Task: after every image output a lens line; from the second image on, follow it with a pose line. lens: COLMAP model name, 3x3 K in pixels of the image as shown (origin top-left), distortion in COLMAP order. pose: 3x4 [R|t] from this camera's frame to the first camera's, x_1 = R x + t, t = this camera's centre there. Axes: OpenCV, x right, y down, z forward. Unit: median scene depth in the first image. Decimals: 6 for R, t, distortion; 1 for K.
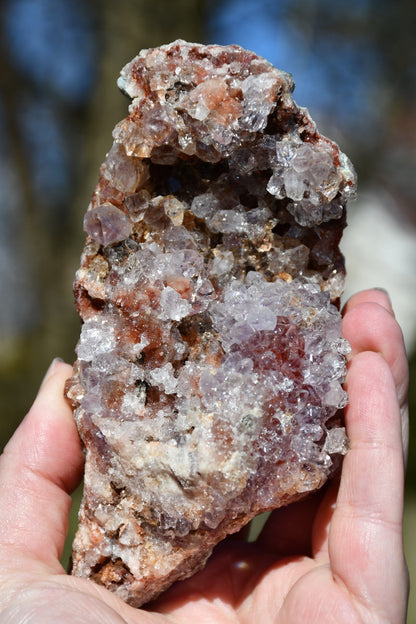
lens RADIAL K [[2075.4, 0, 206.0], [0, 2075.4, 311.8], [0, 0, 1]] dist [0.590718, 0.000000]
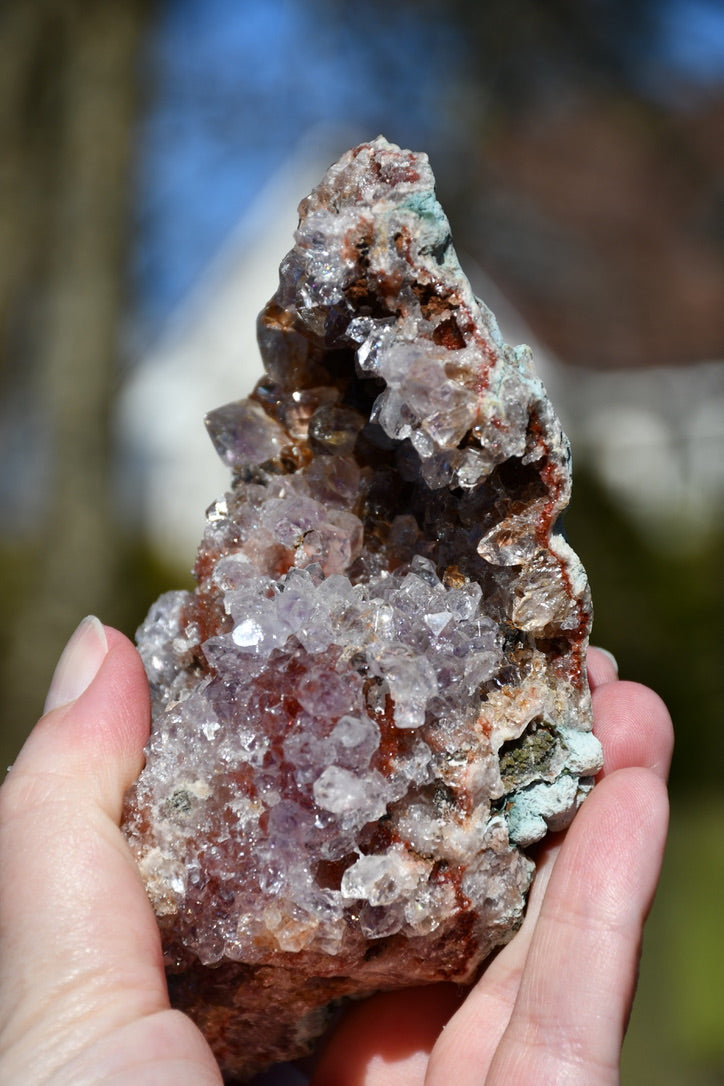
lens RADIAL K [[3612.0, 0, 363.6], [0, 3612.0, 548.1], [0, 0, 1]] dist [0.590718, 0.000000]
pose [[0.645021, 0.161673, -0.746867, 0.762903], [-0.150440, 0.985102, 0.083318, -0.103852], [0.749210, 0.058617, 0.659733, 0.356100]]
